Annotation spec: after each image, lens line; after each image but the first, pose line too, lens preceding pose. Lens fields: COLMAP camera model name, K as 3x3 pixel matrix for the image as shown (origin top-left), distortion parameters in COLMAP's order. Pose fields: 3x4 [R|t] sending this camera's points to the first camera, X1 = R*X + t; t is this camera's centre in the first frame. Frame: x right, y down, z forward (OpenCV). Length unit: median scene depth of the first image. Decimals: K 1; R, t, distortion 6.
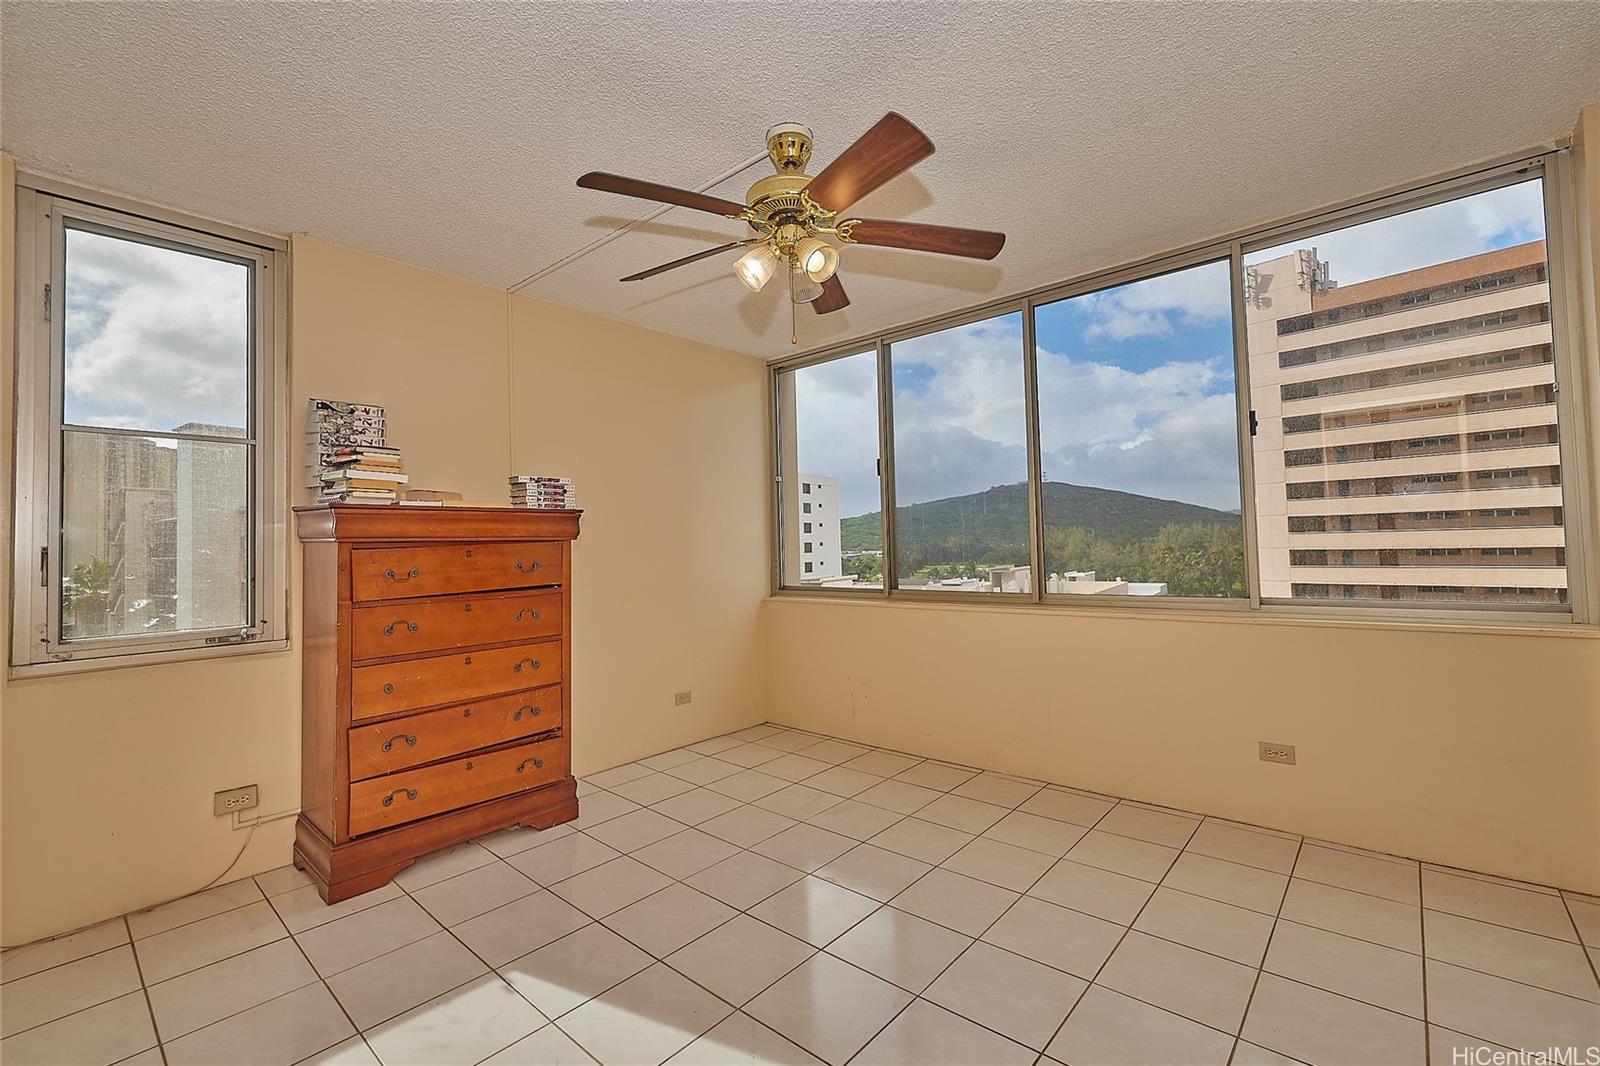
lens RADIAL K [[681.1, 0, 802.1], [0, 681.1, 529.1], [0, 0, 1]] dist [0.002420, -0.000593]
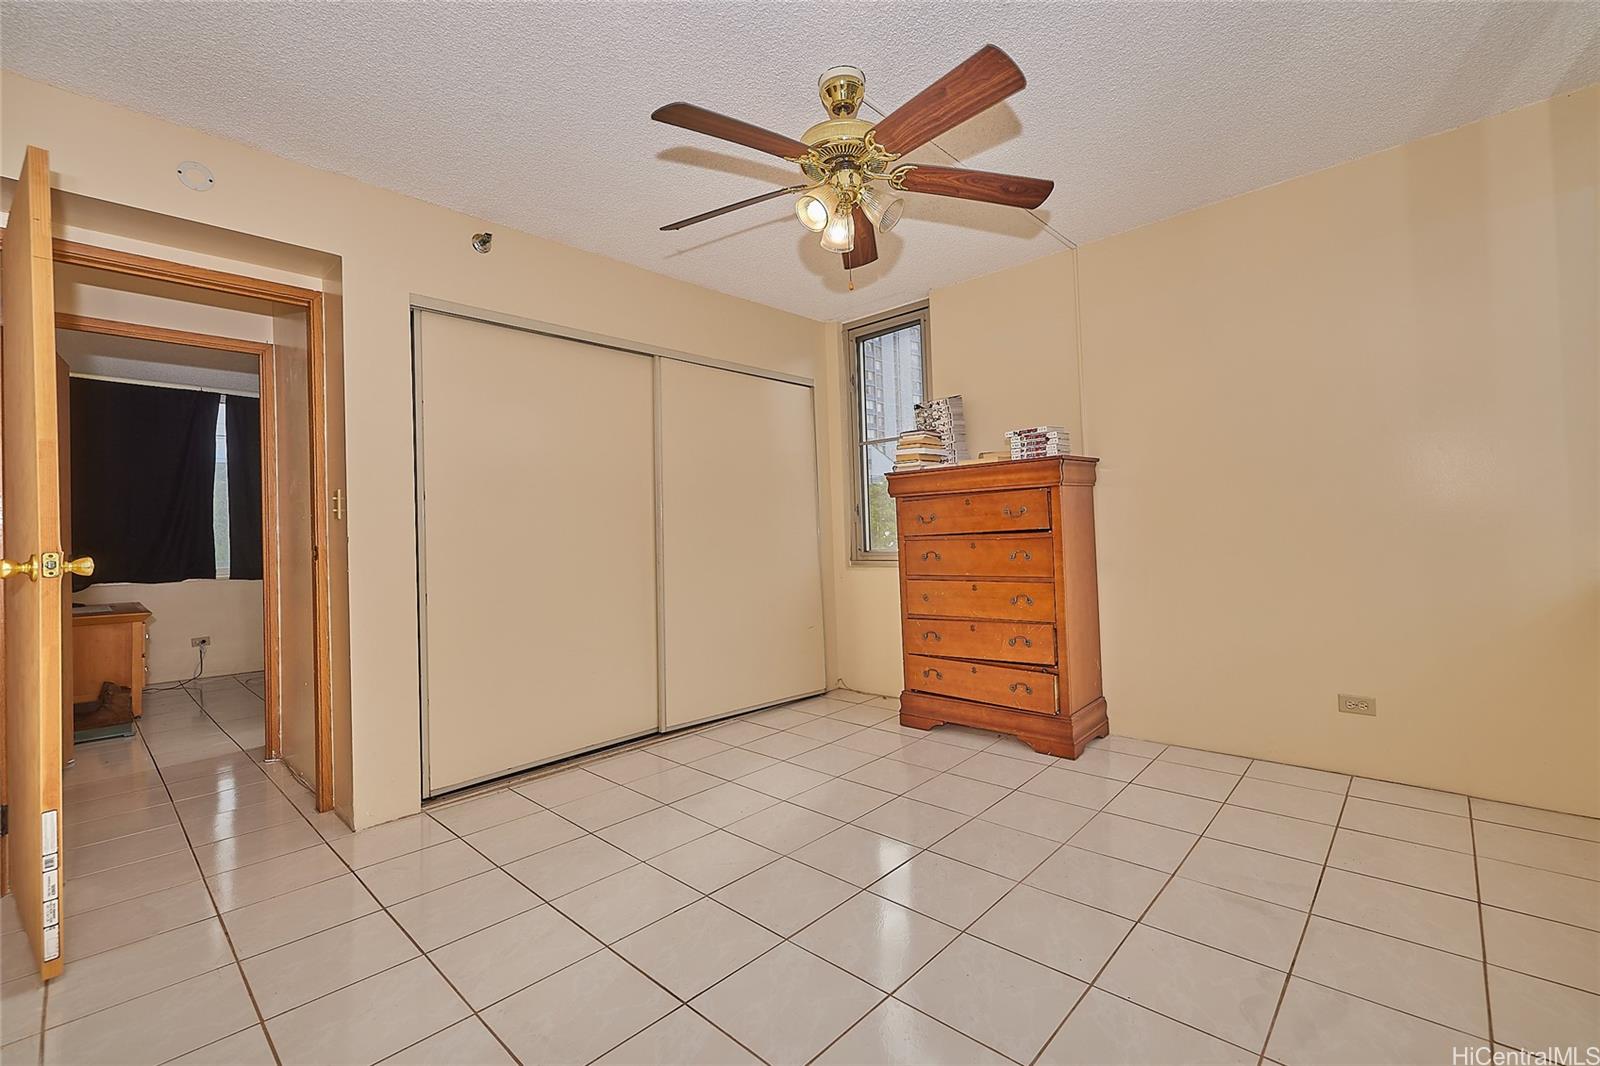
lens RADIAL K [[681.1, 0, 801.0], [0, 681.1, 527.7], [0, 0, 1]] dist [0.002420, -0.000593]
pose [[-0.022786, 0.018774, -0.999564, 0.743929], [0.058158, 0.998155, 0.017422, 0.041319], [0.998047, -0.057735, -0.023836, 0.693053]]
